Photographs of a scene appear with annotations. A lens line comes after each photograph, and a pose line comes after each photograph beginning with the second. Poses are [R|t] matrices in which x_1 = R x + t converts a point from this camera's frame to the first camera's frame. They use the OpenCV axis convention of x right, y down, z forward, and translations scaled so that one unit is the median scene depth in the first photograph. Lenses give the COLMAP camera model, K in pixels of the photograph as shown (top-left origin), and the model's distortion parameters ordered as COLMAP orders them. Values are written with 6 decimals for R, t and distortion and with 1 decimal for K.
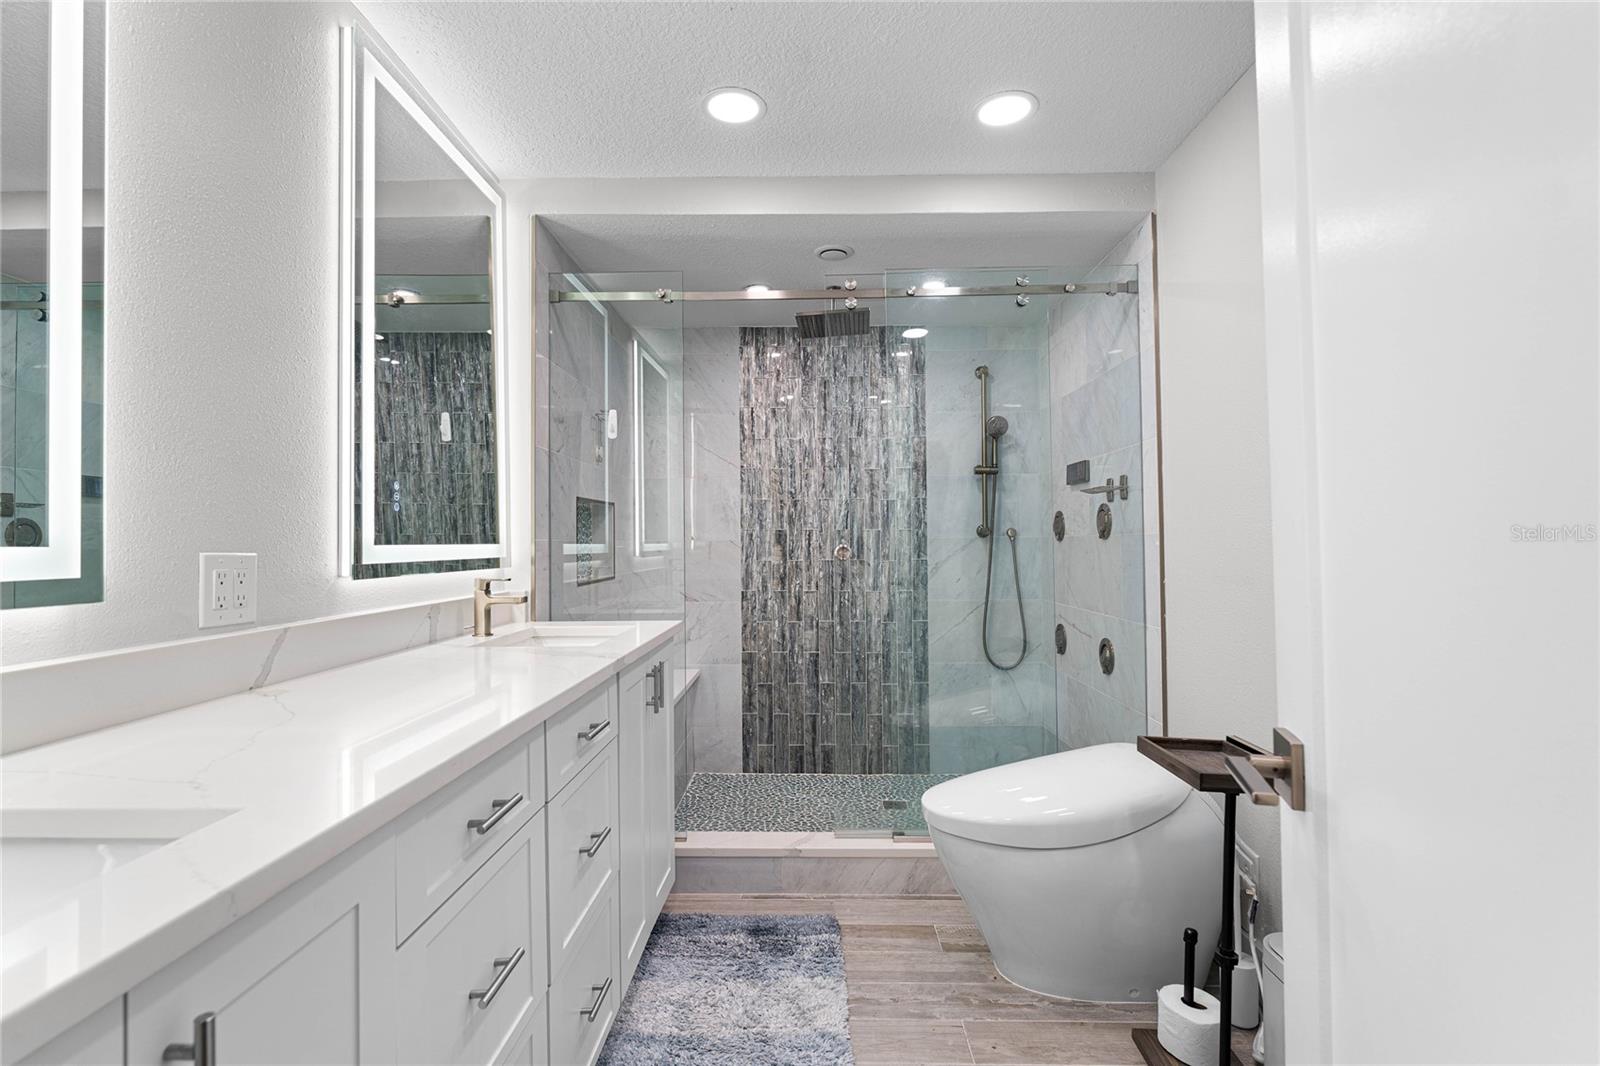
lens RADIAL K [[740.8, 0, 826.3], [0, 740.8, 535.3], [0, 0, 1]] dist [0.000172, -0.000930]
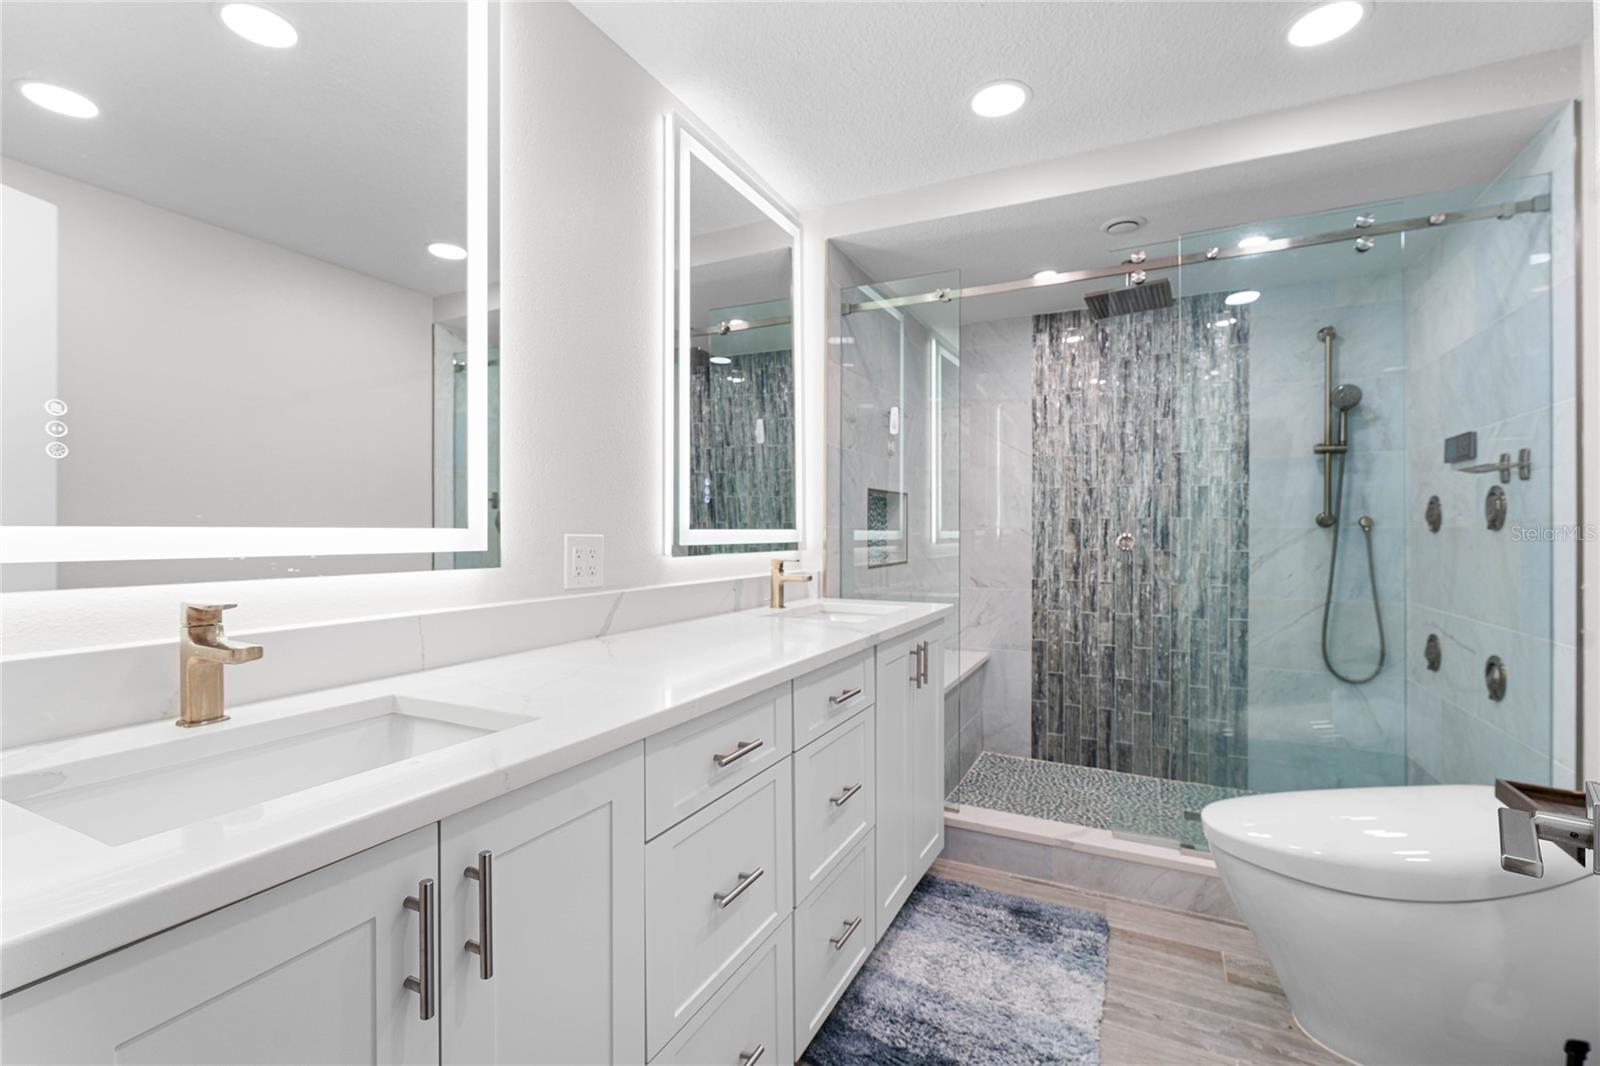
lens RADIAL K [[740.8, 0, 888.1], [0, 740.8, 538.3], [0, 0, 1]] dist [0.000172, -0.000930]
pose [[0.904337, 0.012364, -0.426640, 0.133621], [-0.004091, 0.999785, 0.020304, 0.000241], [0.426799, -0.016616, 0.904194, 0.007661]]
